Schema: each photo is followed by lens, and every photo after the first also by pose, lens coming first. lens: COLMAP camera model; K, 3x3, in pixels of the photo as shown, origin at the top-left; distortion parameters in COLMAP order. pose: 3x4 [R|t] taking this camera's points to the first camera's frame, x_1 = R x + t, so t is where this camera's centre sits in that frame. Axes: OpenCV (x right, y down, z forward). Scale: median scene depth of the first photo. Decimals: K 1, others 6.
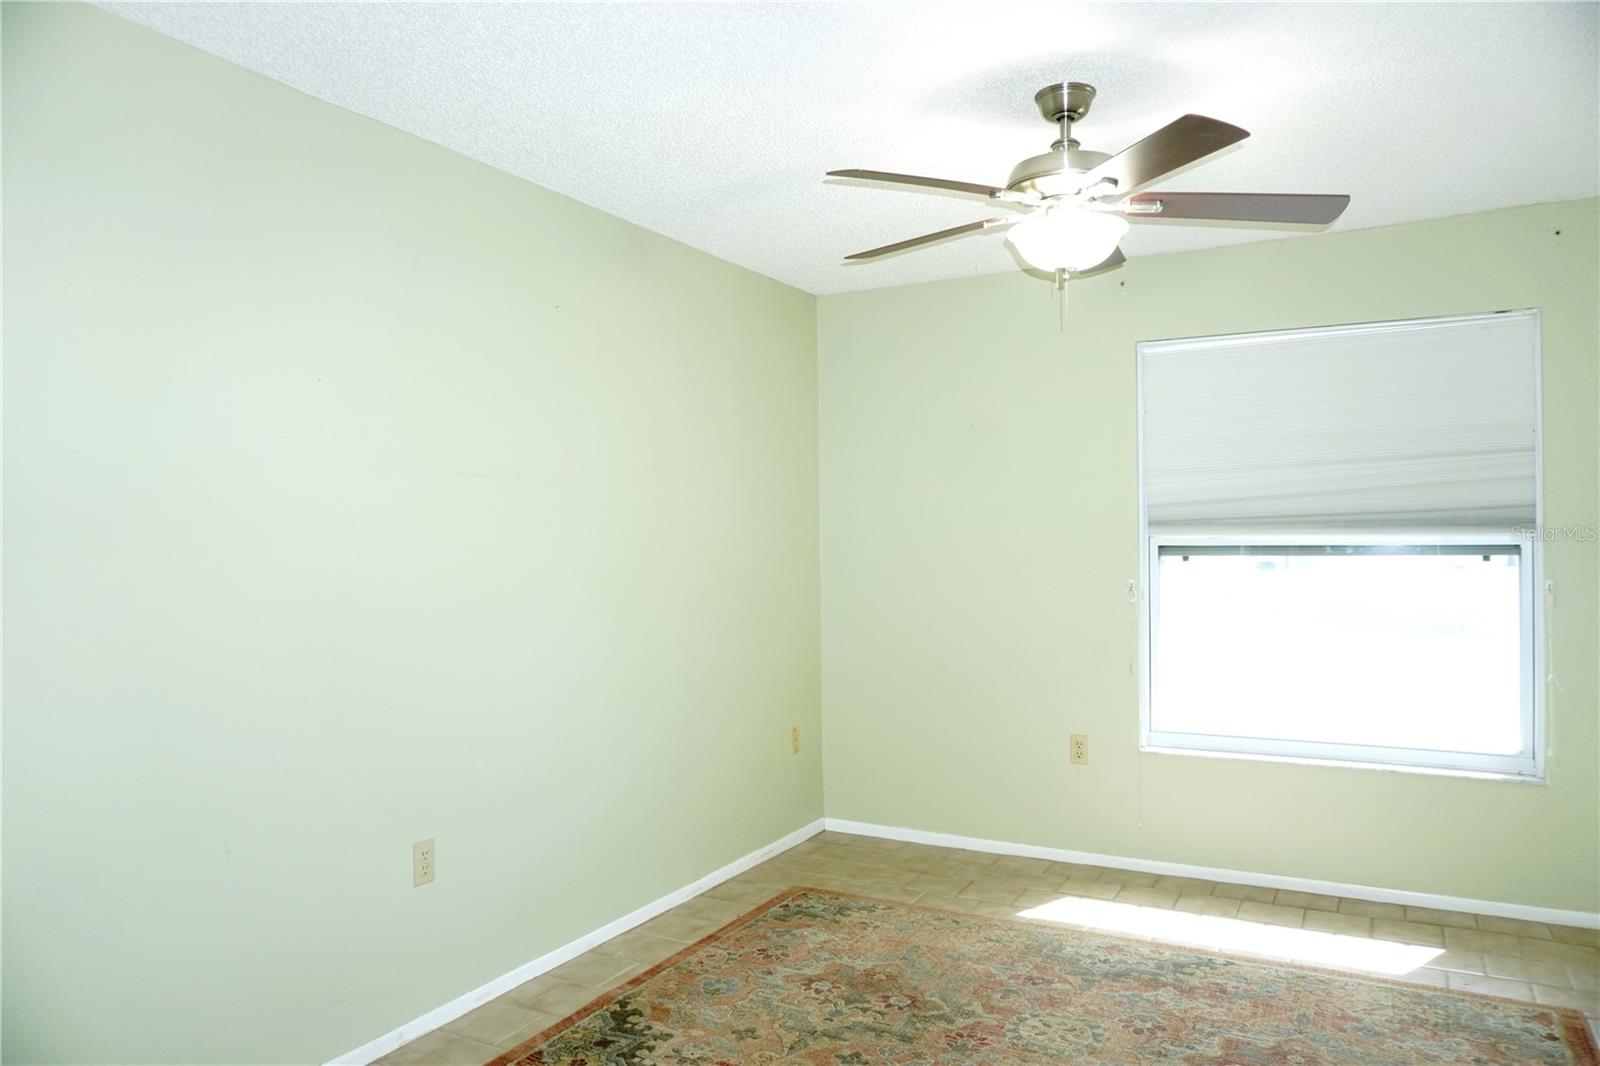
lens RADIAL K [[1356.0, 0, 800.0], [0, 1356.0, 533.0], [0, 0, 1]] dist [-0.042605, 0.012385]
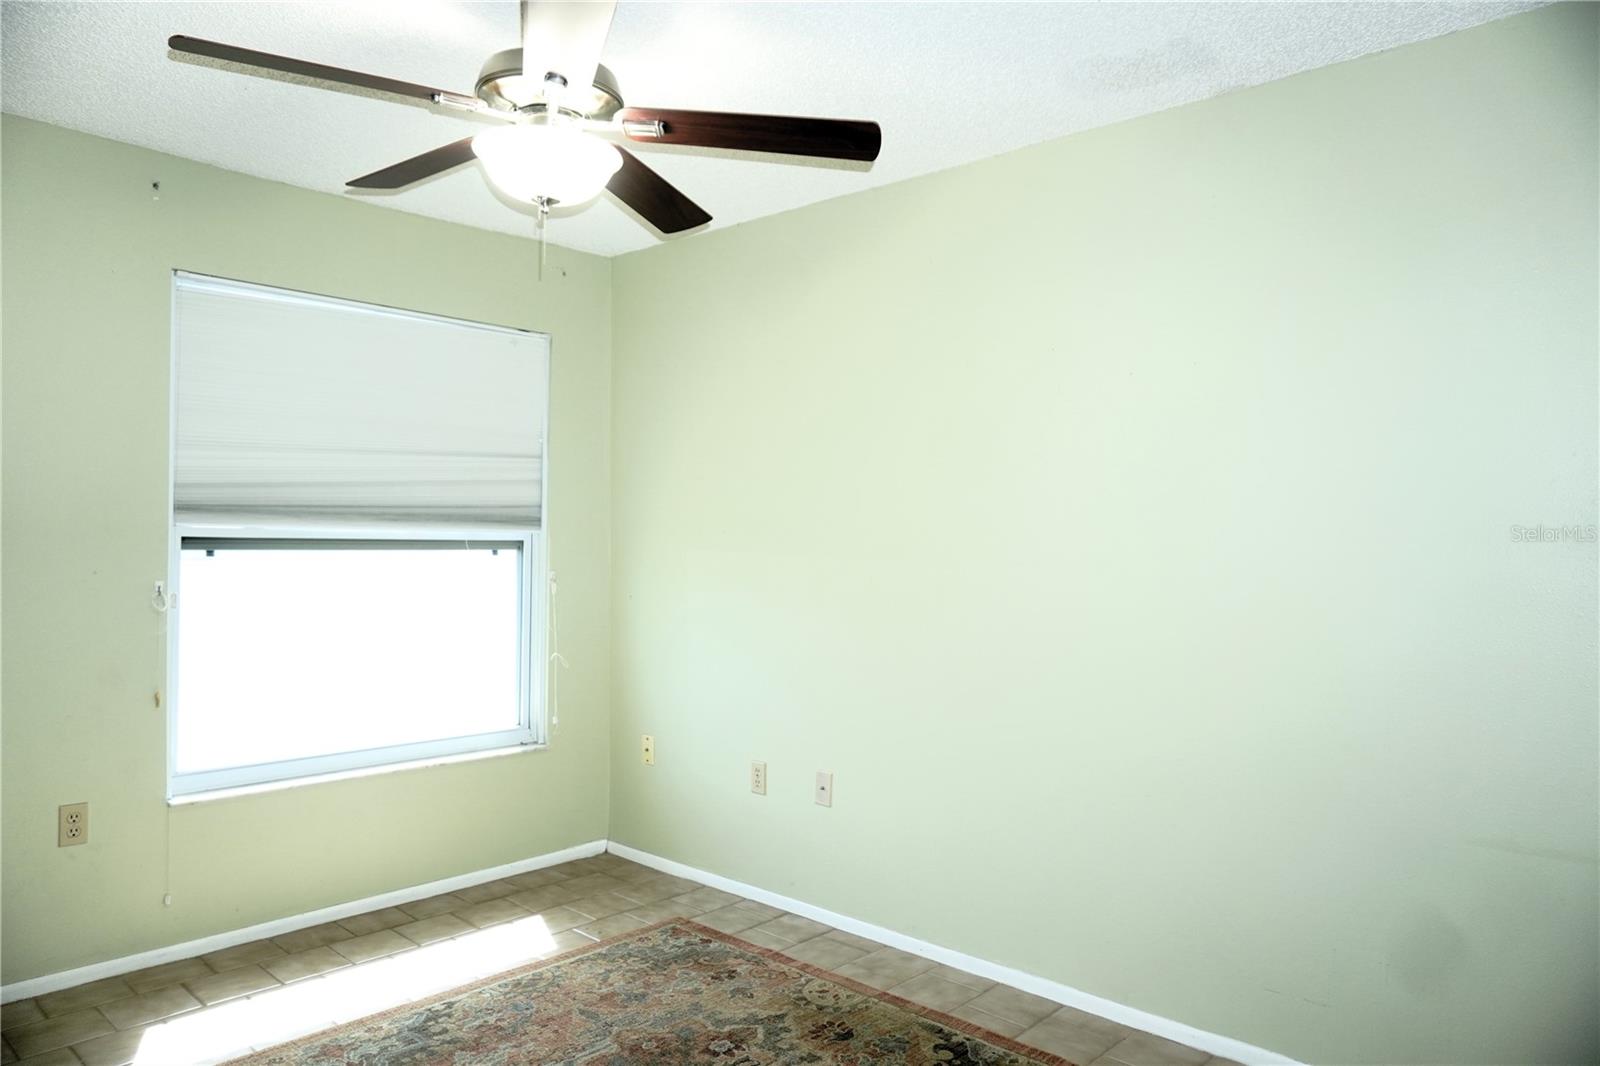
lens RADIAL K [[1148.0, 0, 797.4], [0, 1148.0, 547.6], [0, 0, 1]] dist [-0.045529, 0.004692]
pose [[0.113189, 0.003013, 0.993569, -0.390930], [-0.016085, 0.999870, -0.001199, 0.012264], [-0.993443, -0.015846, 0.113223, 0.659961]]
